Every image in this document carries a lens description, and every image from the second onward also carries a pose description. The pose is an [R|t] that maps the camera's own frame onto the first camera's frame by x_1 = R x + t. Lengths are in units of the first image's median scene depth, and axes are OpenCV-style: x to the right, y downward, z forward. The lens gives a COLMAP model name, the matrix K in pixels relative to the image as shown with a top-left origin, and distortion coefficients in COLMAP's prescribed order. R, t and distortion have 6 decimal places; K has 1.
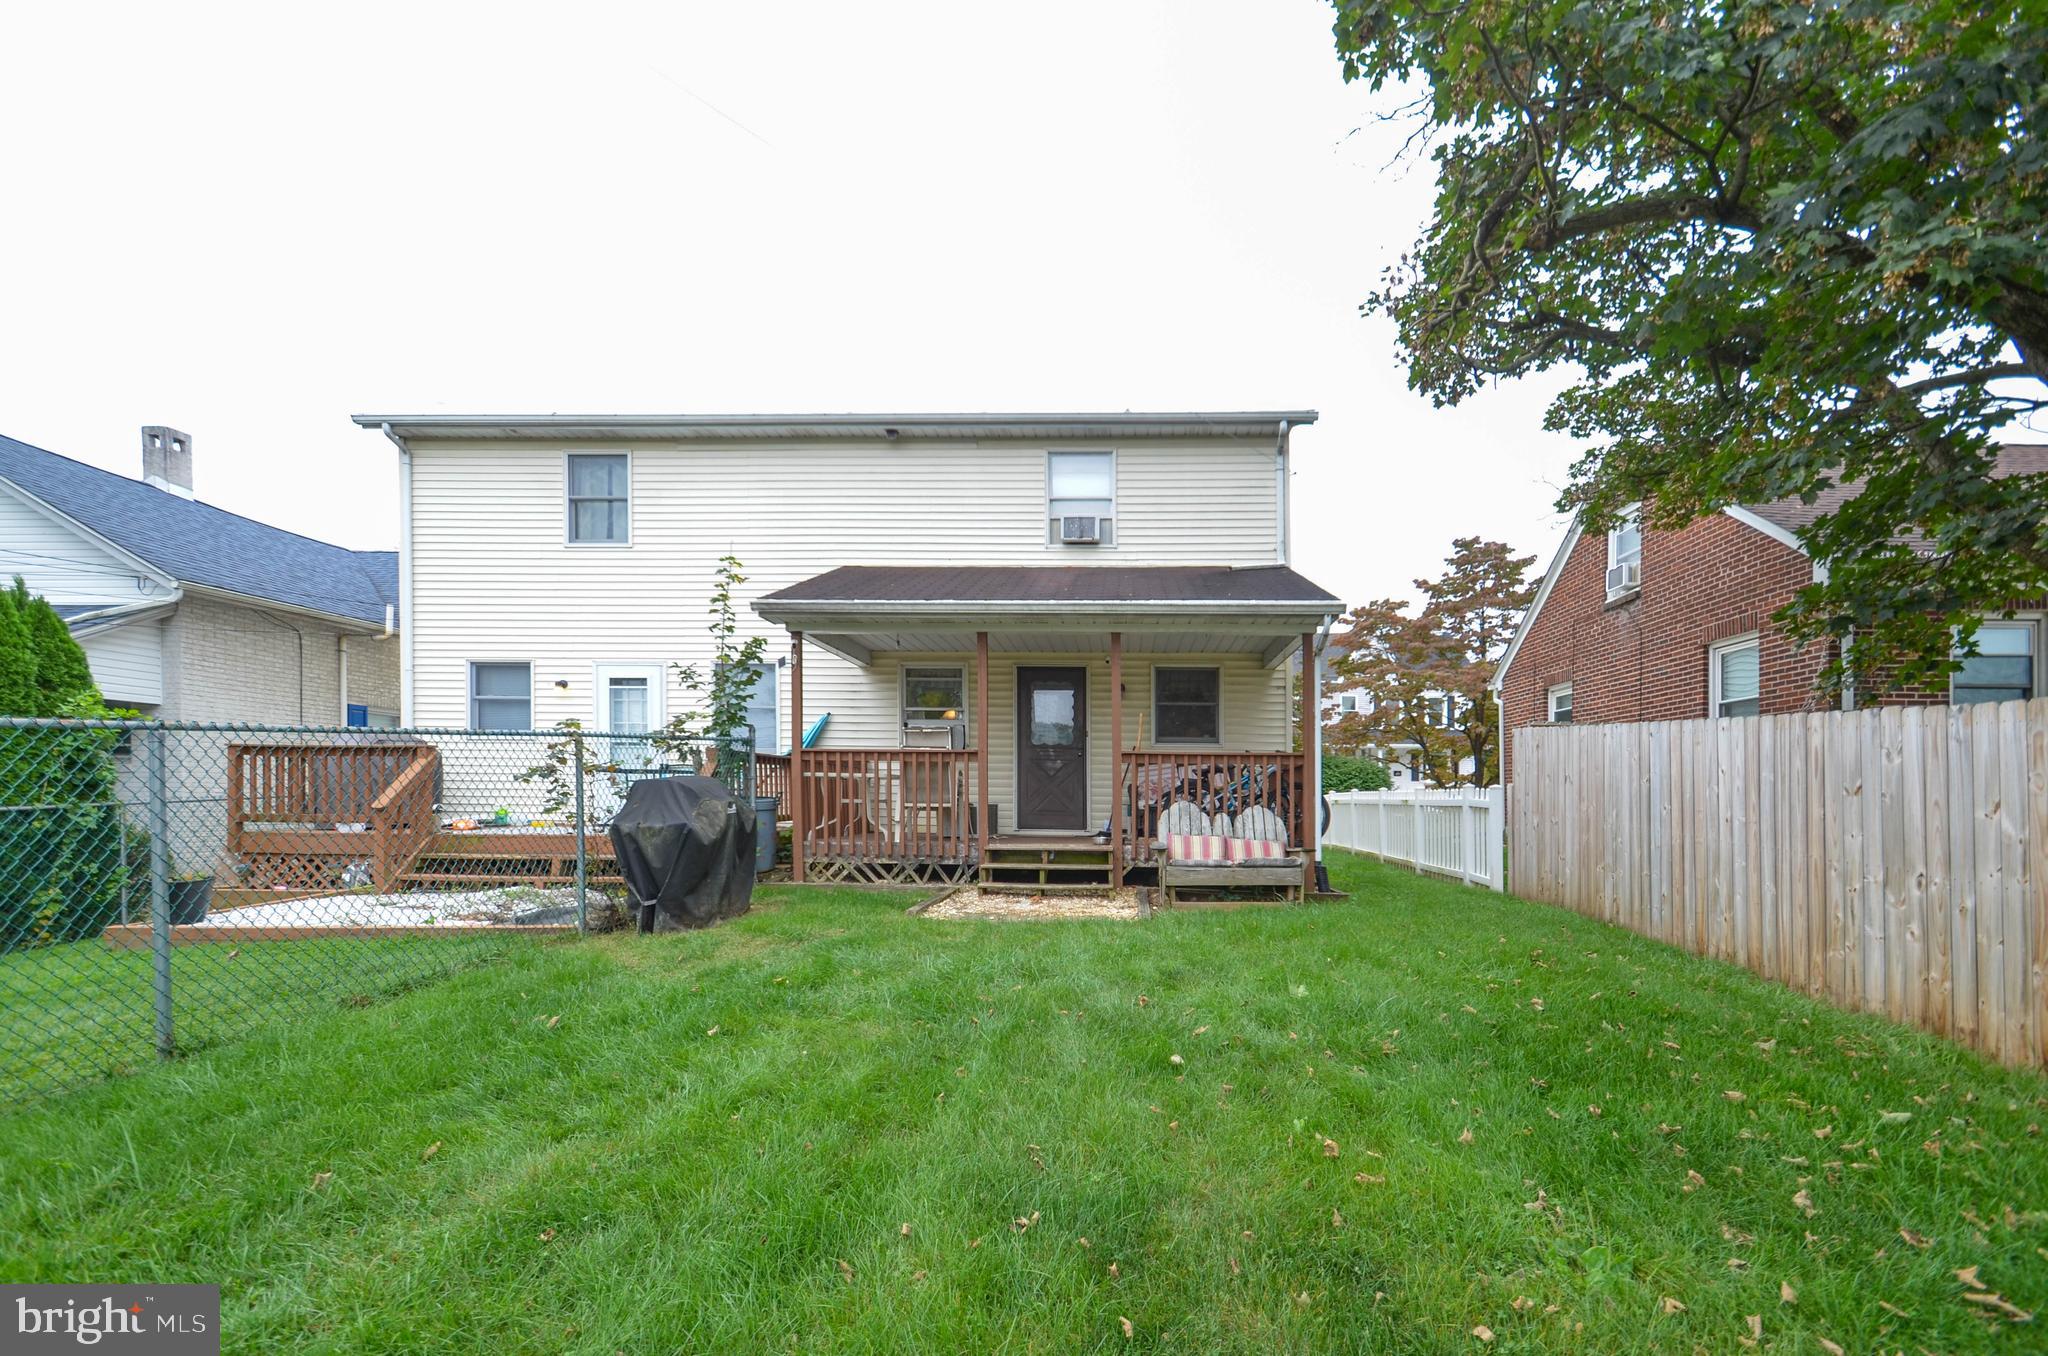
lens RADIAL K [[898.2, 0, 979.3], [0, 898.2, 683.6], [0, 0, 1]] dist [0.010096, -0.000110]
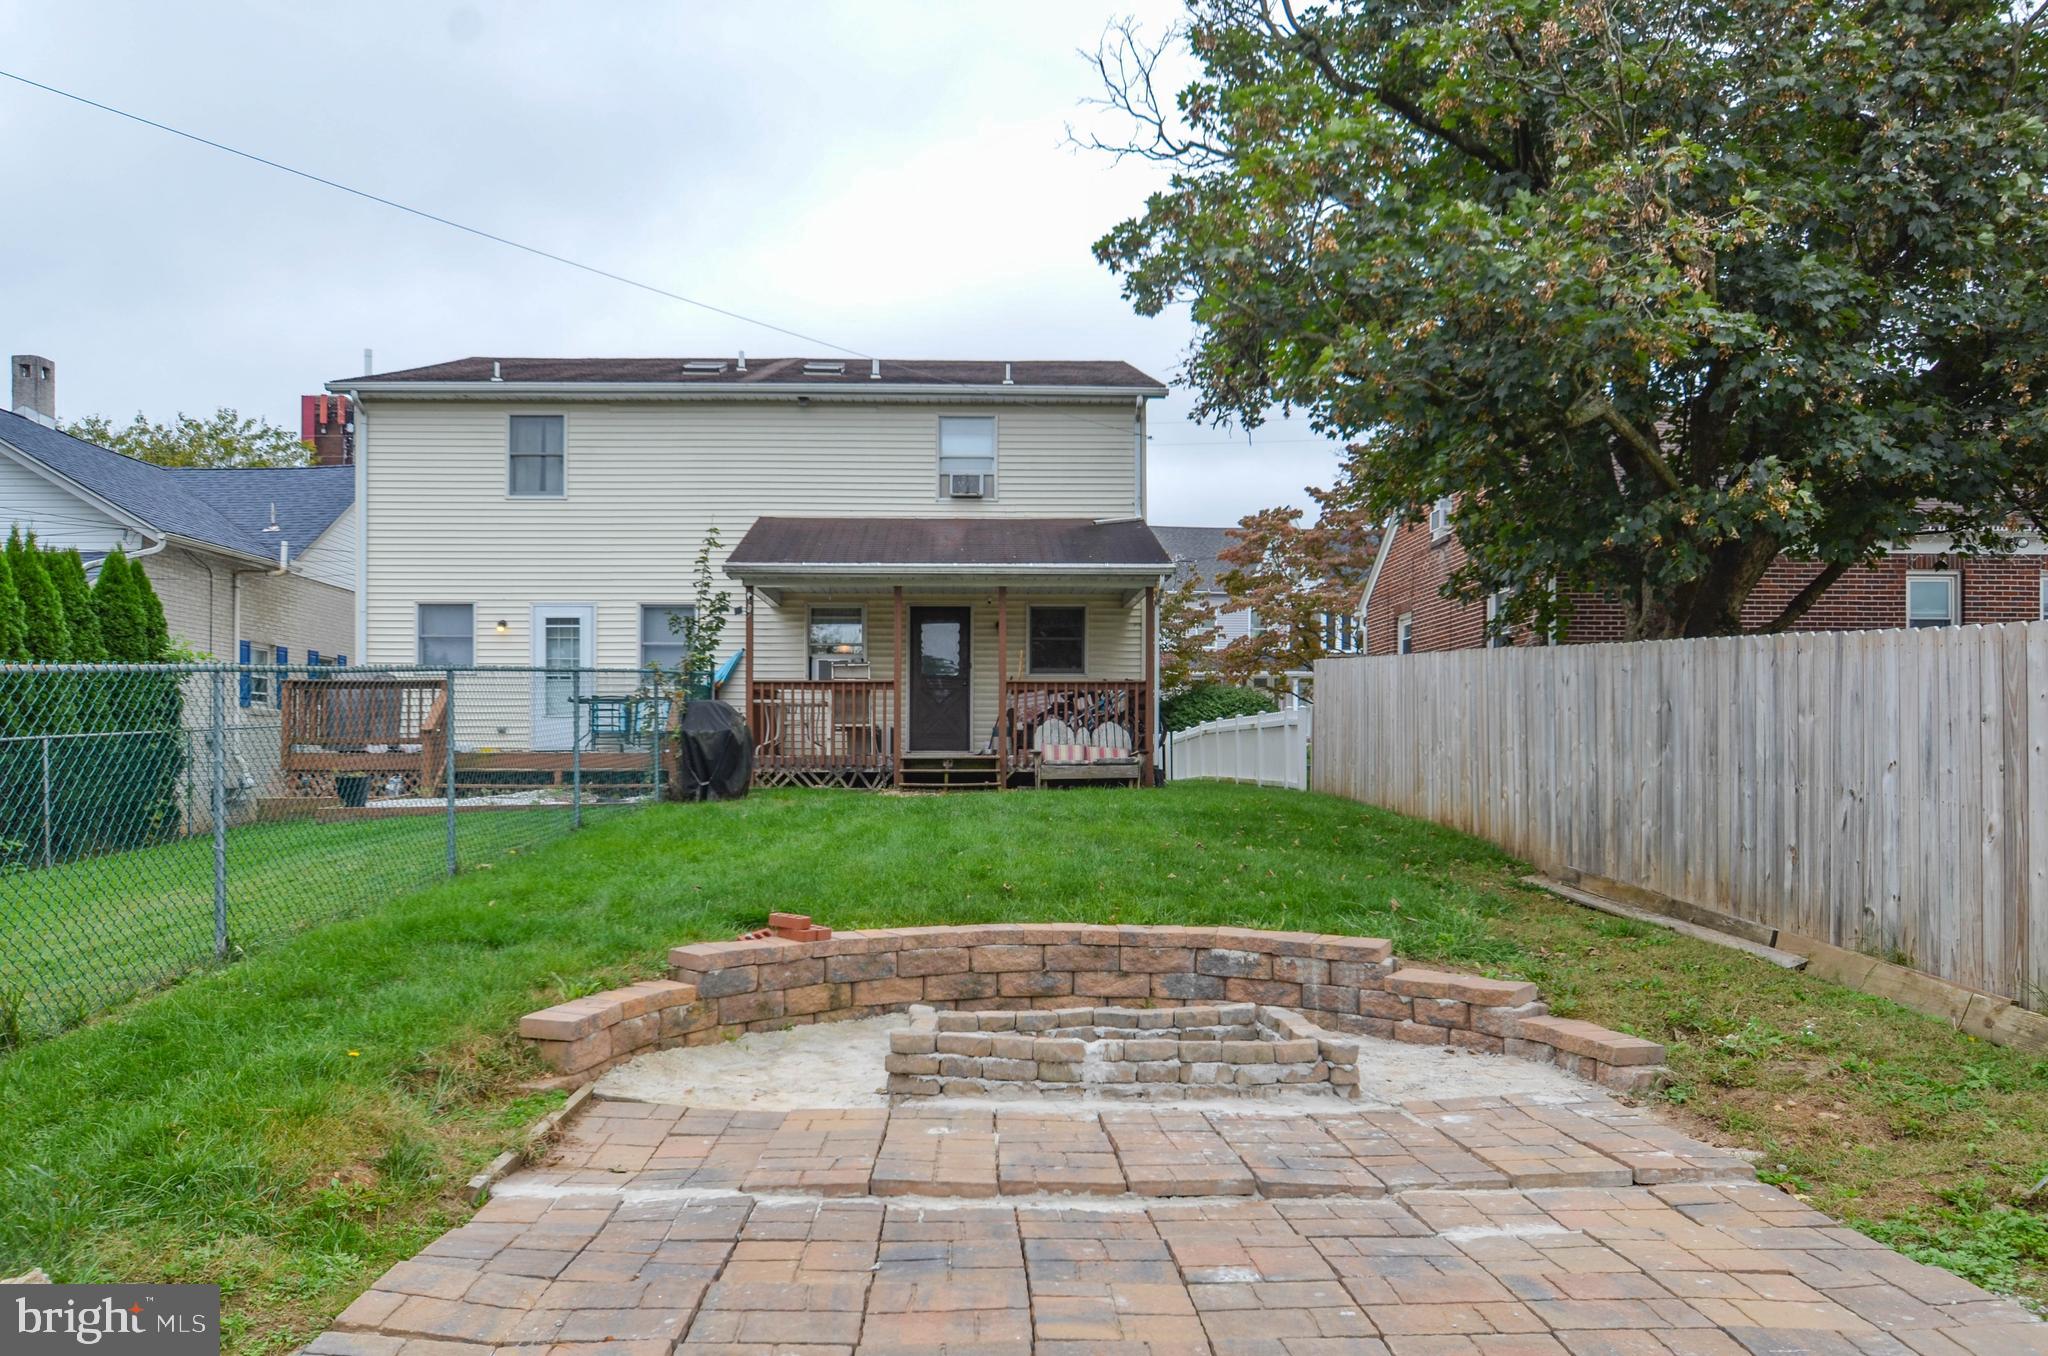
lens RADIAL K [[1419.7, 0, 1024.0], [0, 1419.7, 678.0], [0, 0, 1]] dist [-0.000792, -0.000486]
pose [[0.979300, -0.007721, 0.202265, -0.193150], [-0.006460, 0.997571, 0.069360, -0.058212], [-0.202309, -0.069230, 0.976872, -0.833427]]
